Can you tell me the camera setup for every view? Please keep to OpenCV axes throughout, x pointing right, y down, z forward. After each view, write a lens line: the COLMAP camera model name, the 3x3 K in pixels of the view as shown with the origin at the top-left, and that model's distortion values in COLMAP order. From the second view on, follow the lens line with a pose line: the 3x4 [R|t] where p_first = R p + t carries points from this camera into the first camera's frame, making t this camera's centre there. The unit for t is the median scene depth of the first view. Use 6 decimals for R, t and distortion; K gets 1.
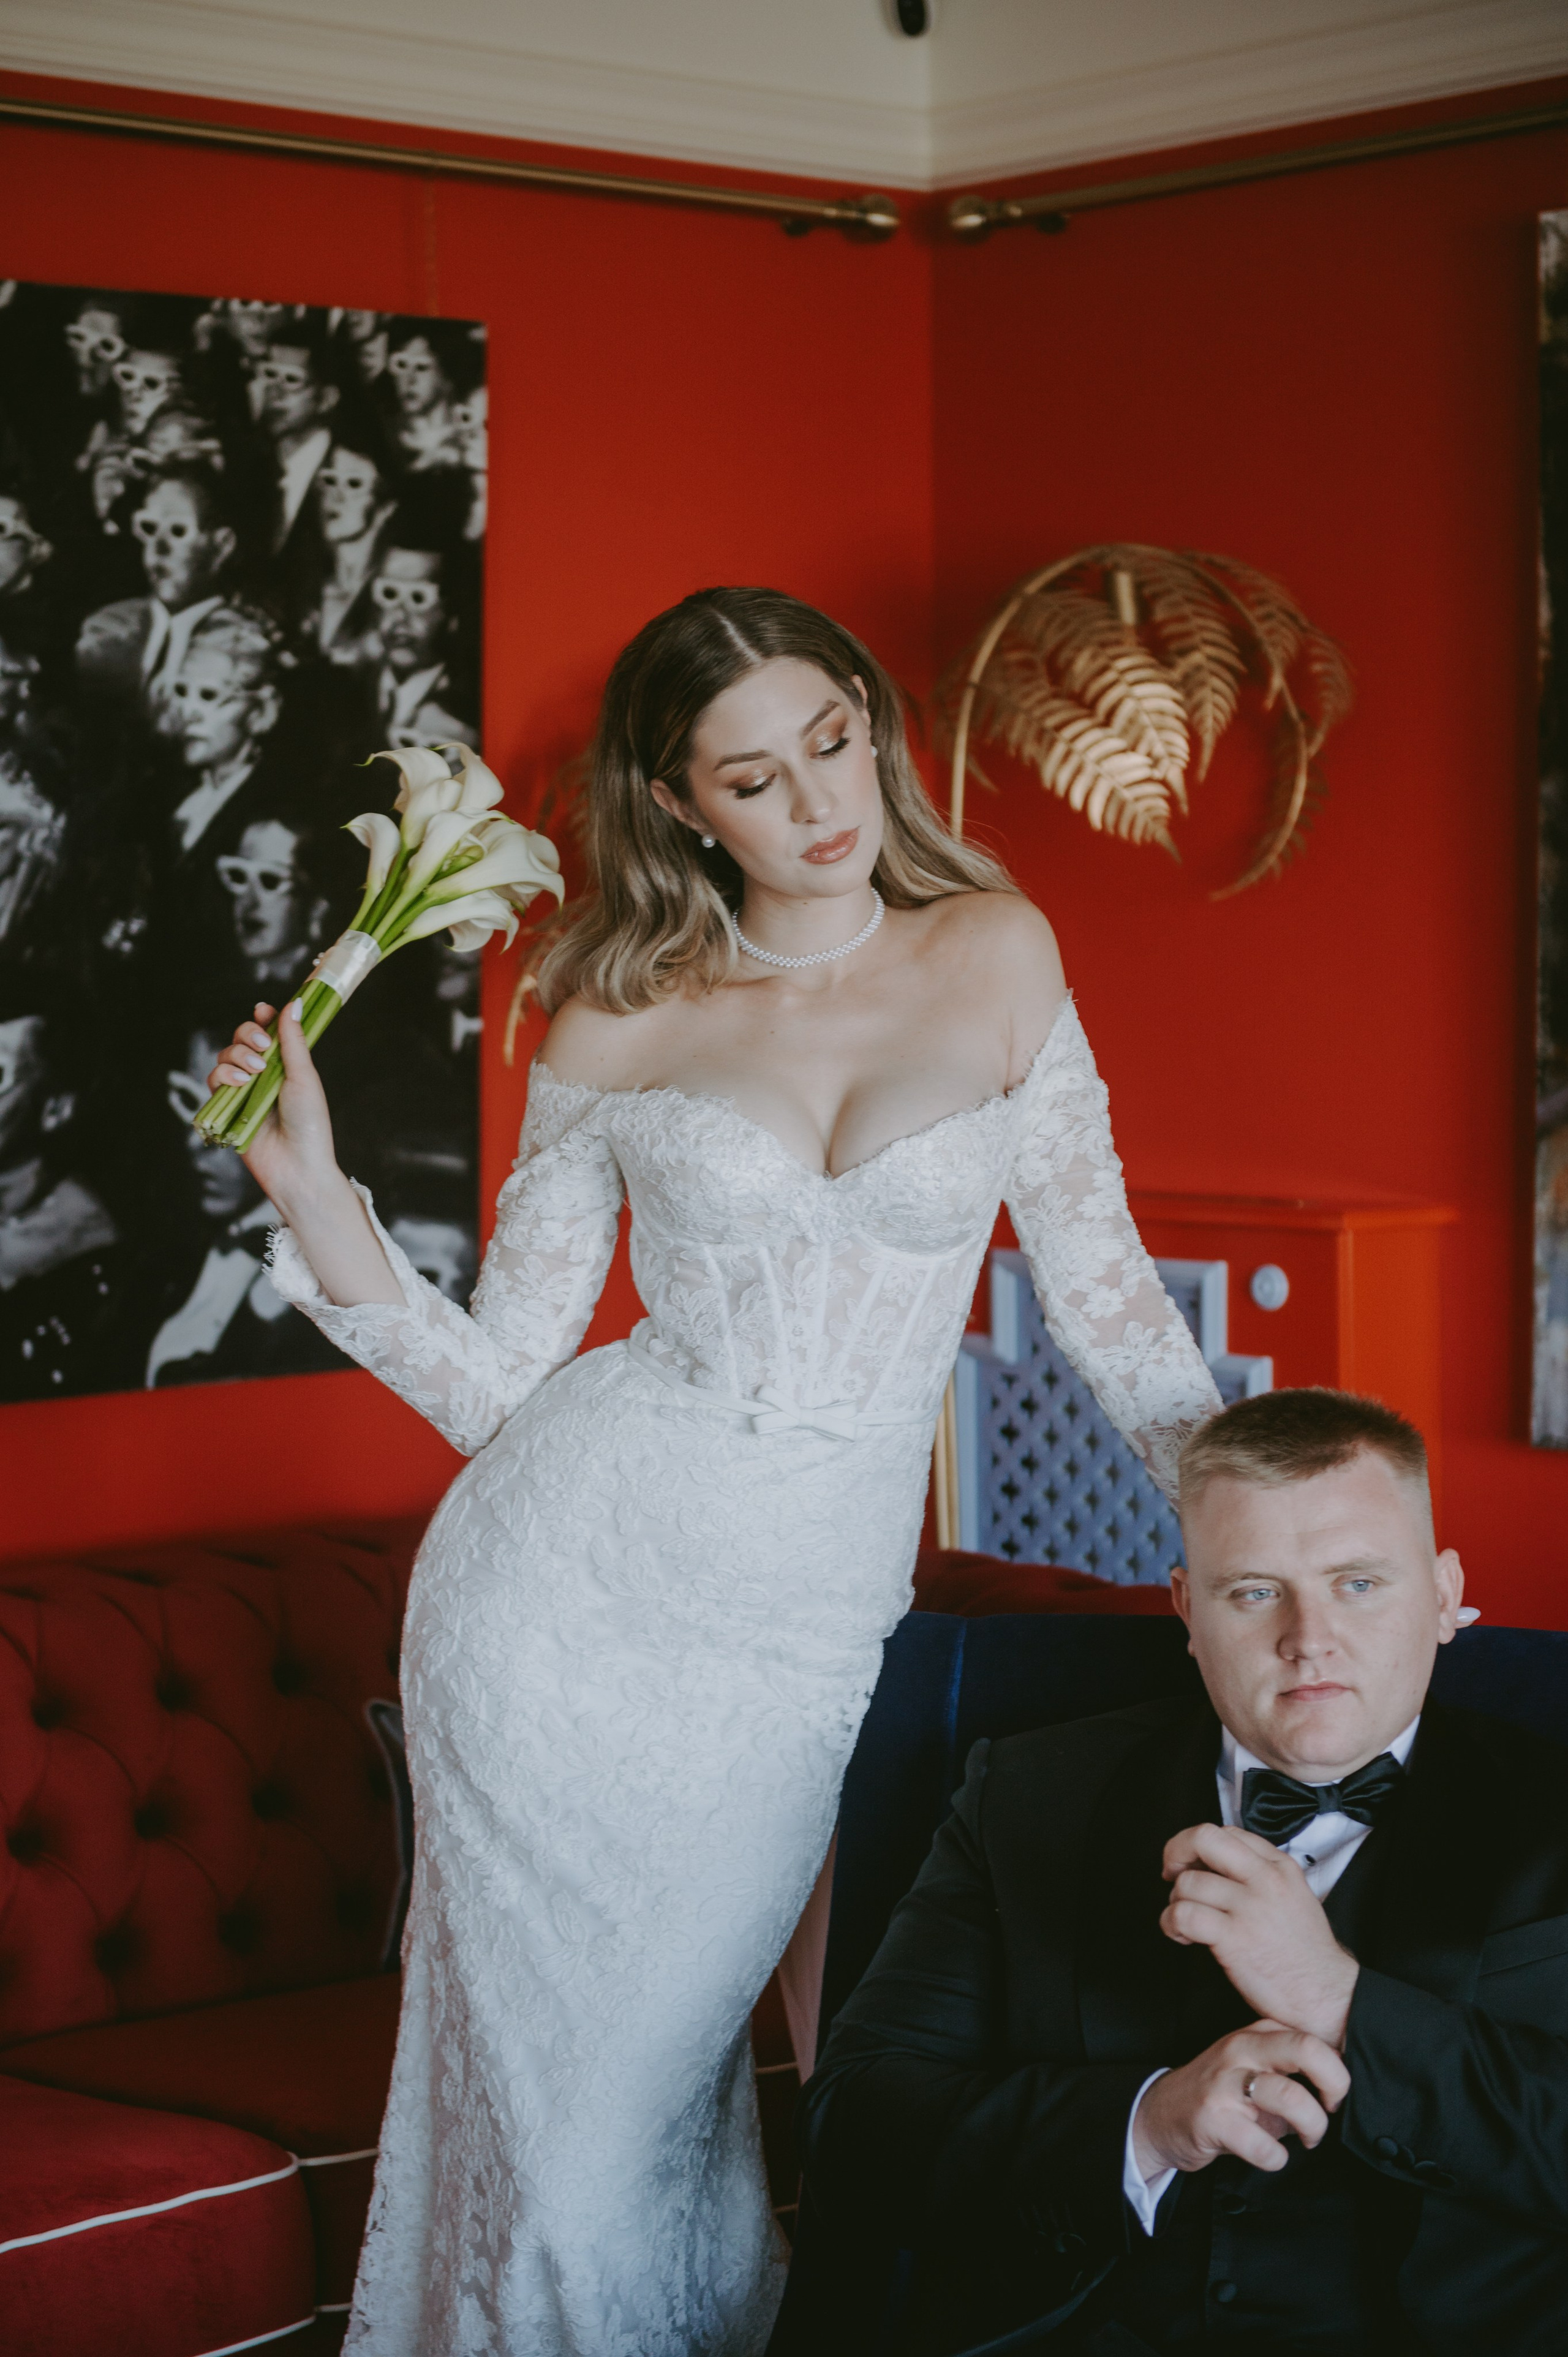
lens RADIAL K [[4488.5, 0, 762.5], [0, 4488.5, 1161.8], [0, 0, 1]] dist [0.017288, 0.260452]
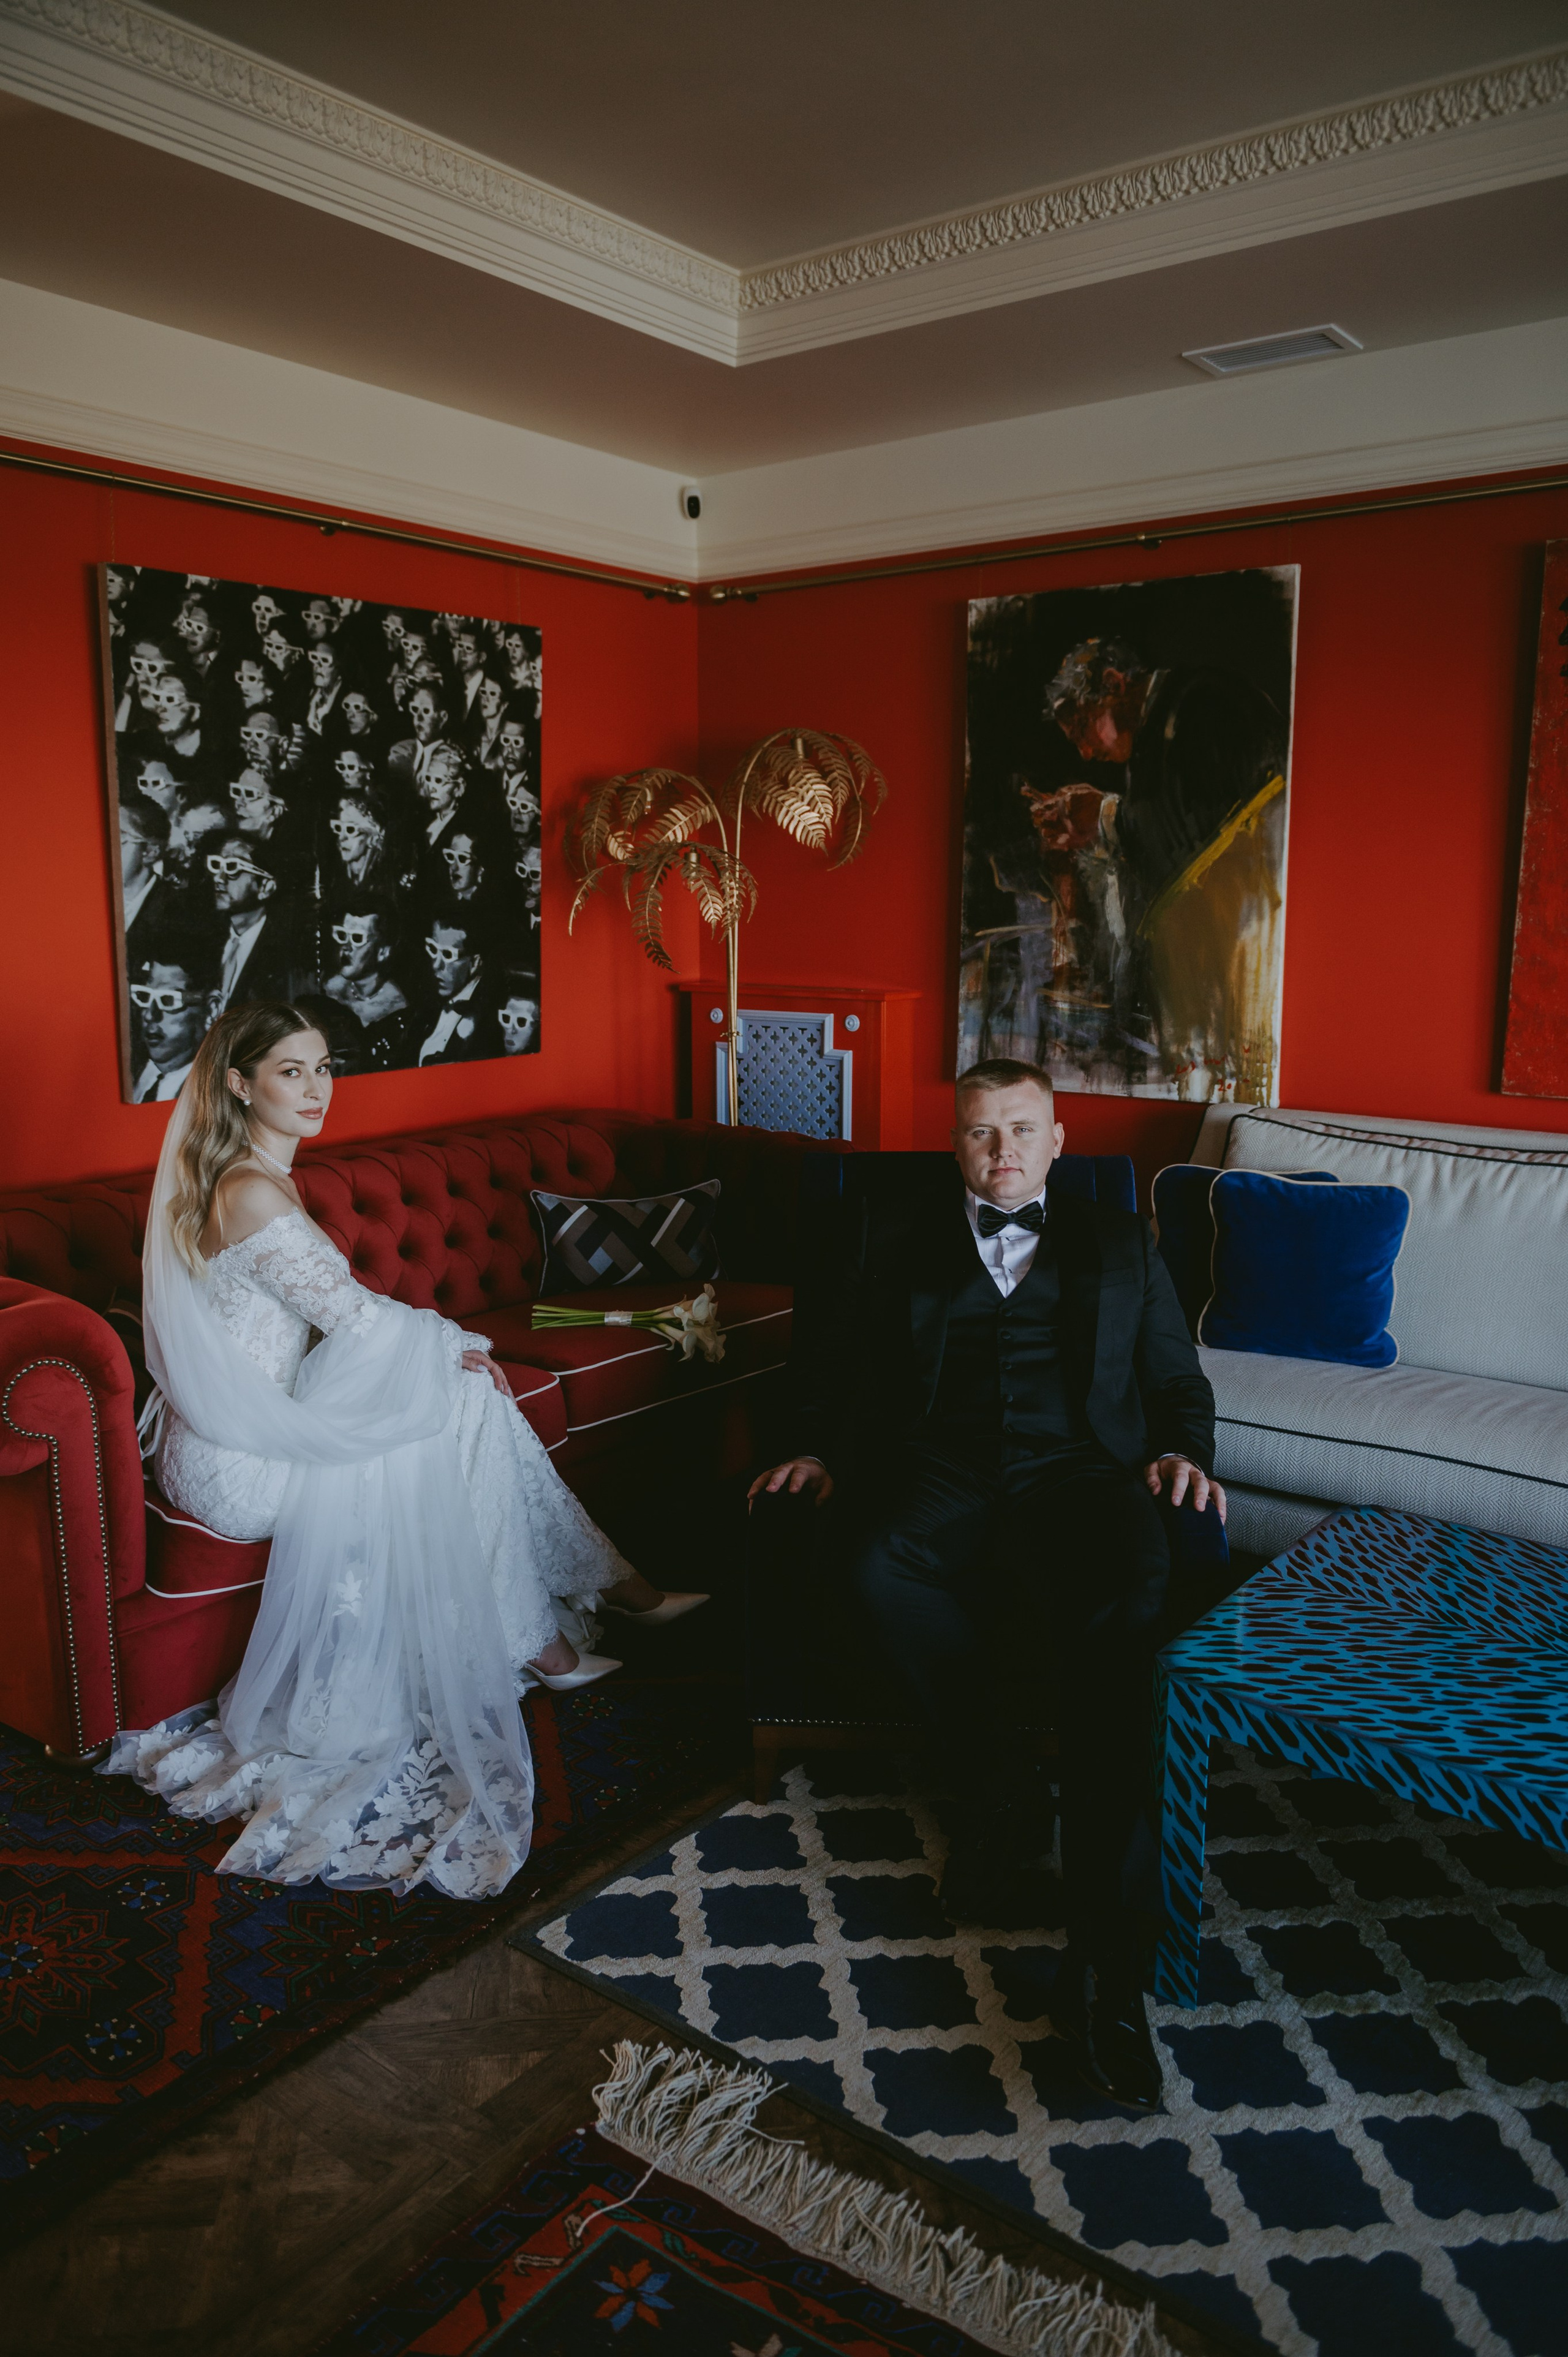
lens RADIAL K [[1655.6, 0, 774.6], [0, 1655.6, 1184.6], [0, 0, 1]] dist [-0.016173, -0.005092]
pose [[0.980978, -0.024598, 0.192556, -0.122141], [0.000916, 0.992515, 0.122121, 0.003806], [-0.194119, -0.119622, 0.973657, 0.068976]]
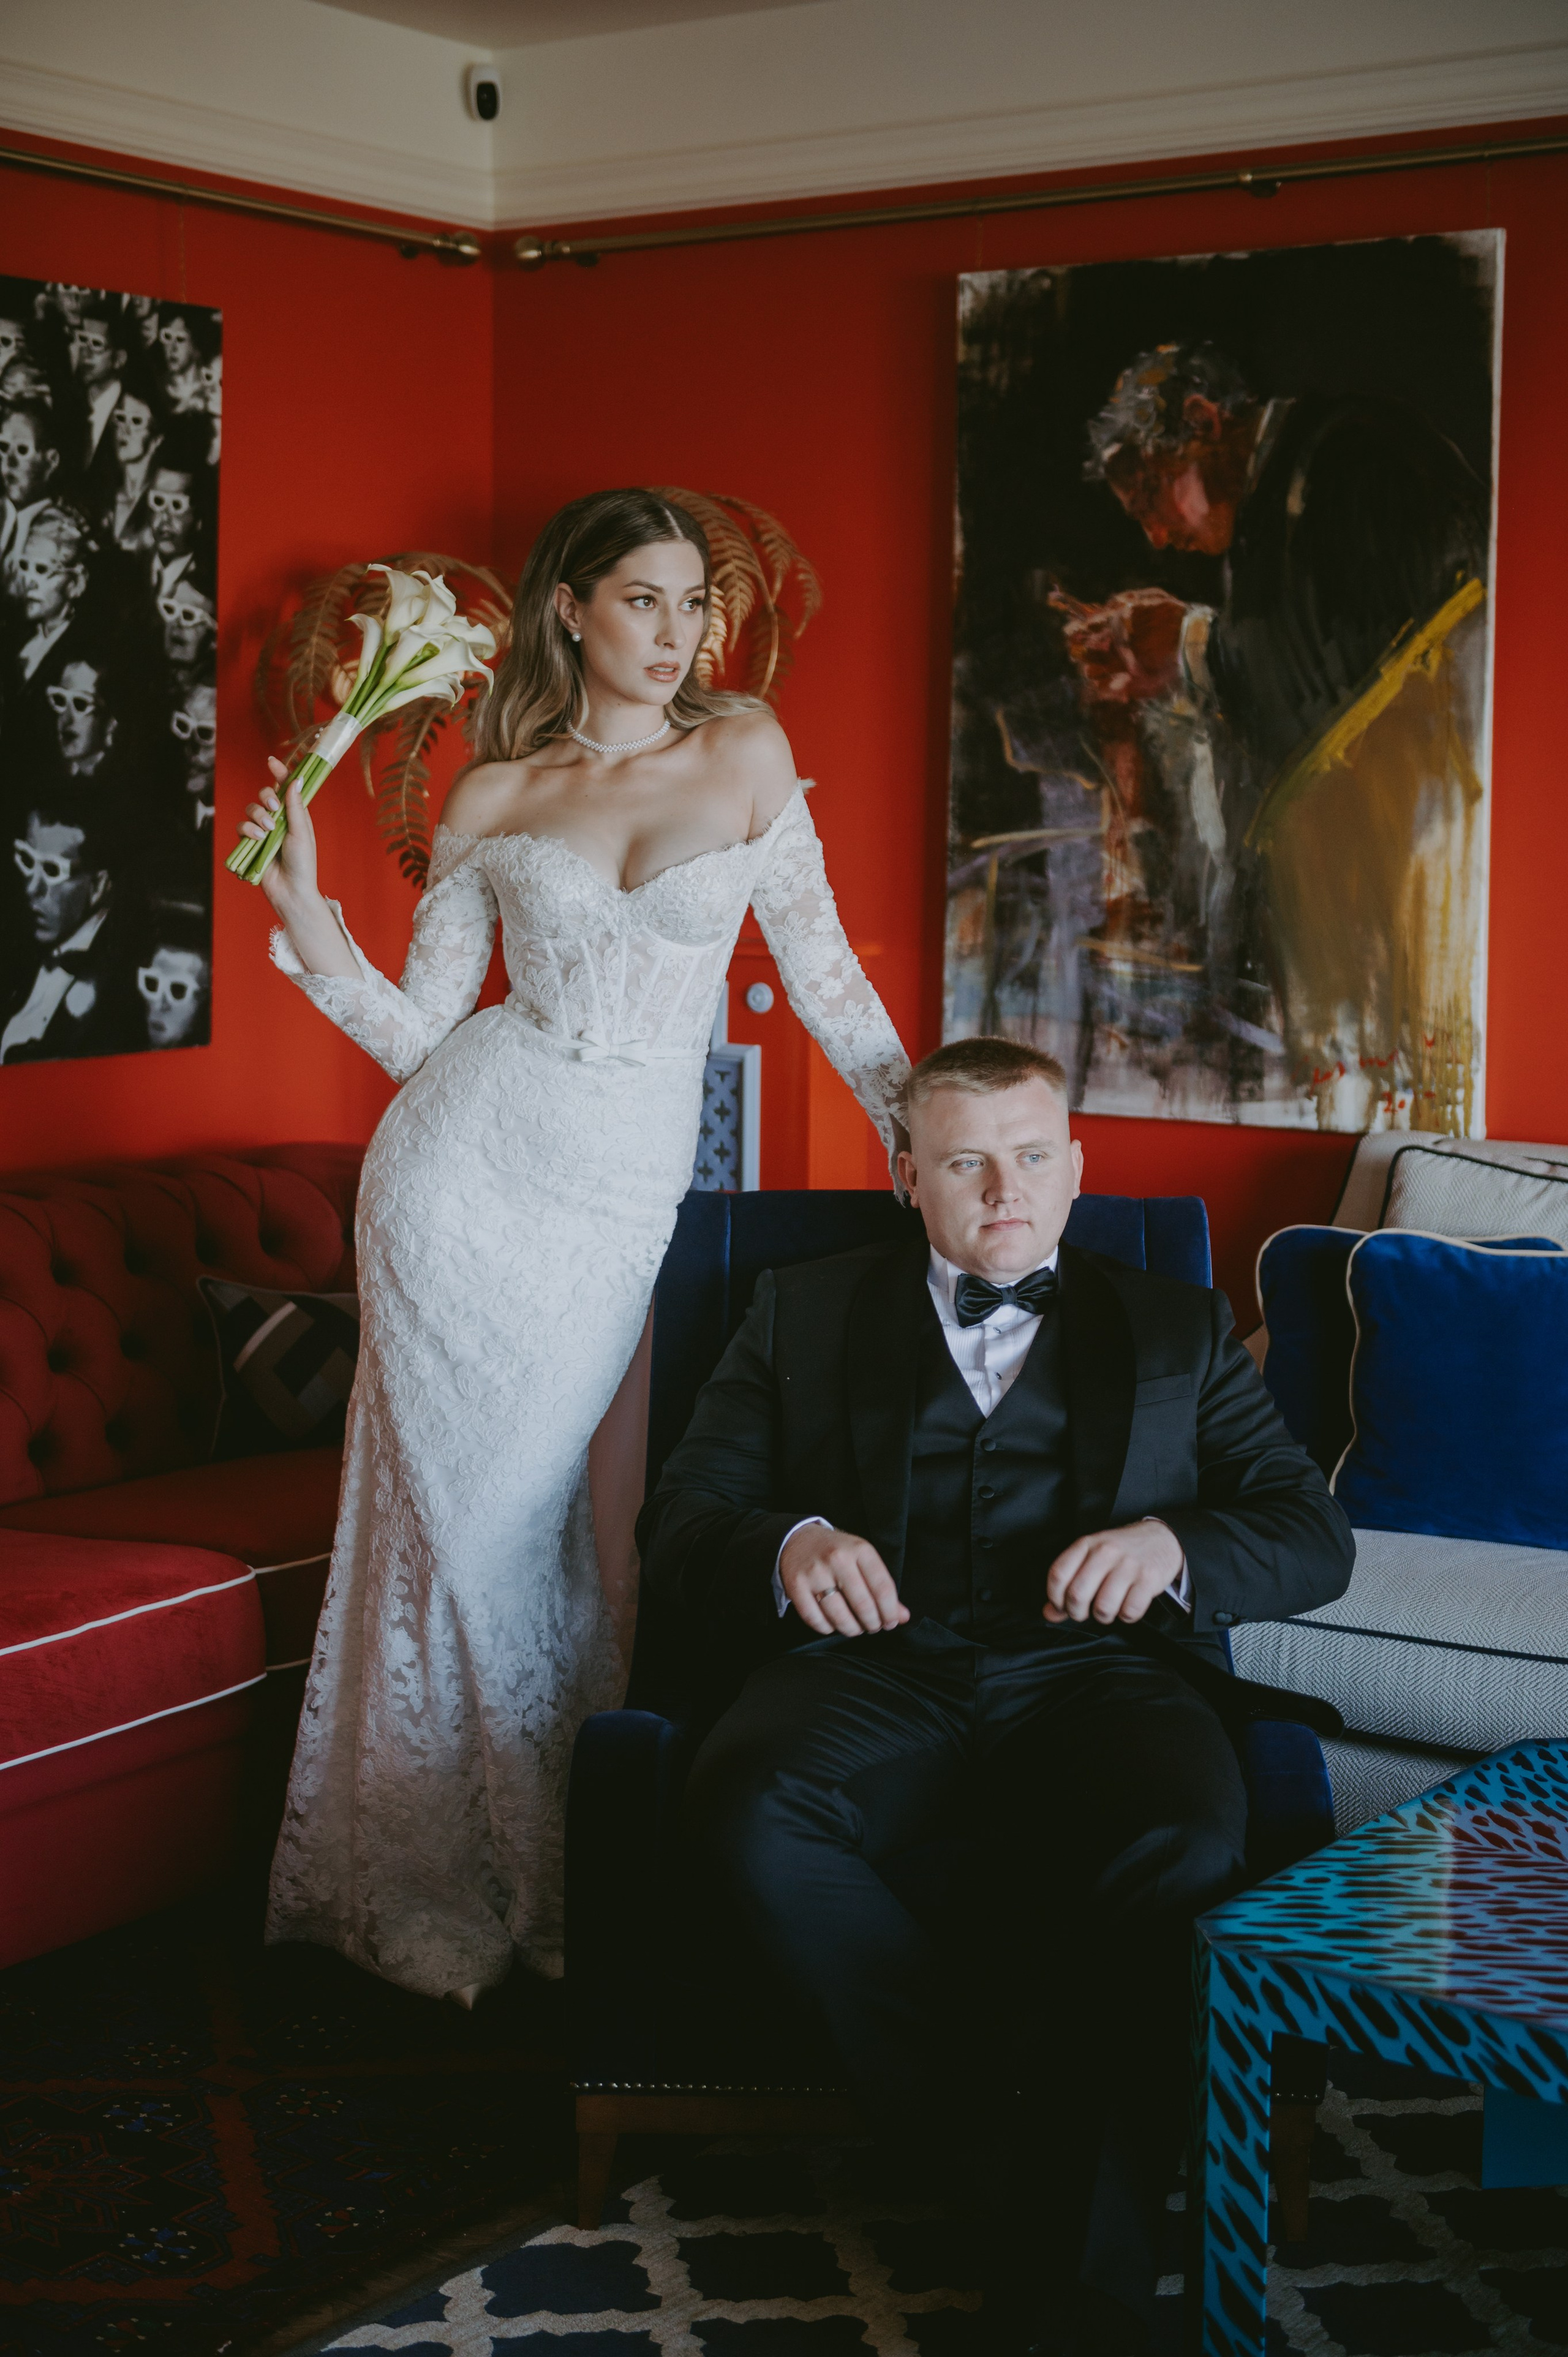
lens RADIAL K [[3321.7, 0, 788.0], [0, 3321.7, 1185.3], [0, 0, 1]] dist [0.010386, -0.017738]
pose [[0.971045, -0.009789, 0.238698, -0.146125], [-0.006385, 0.997740, 0.066895, 0.016853], [-0.238813, -0.066482, 0.968787, -0.072126]]
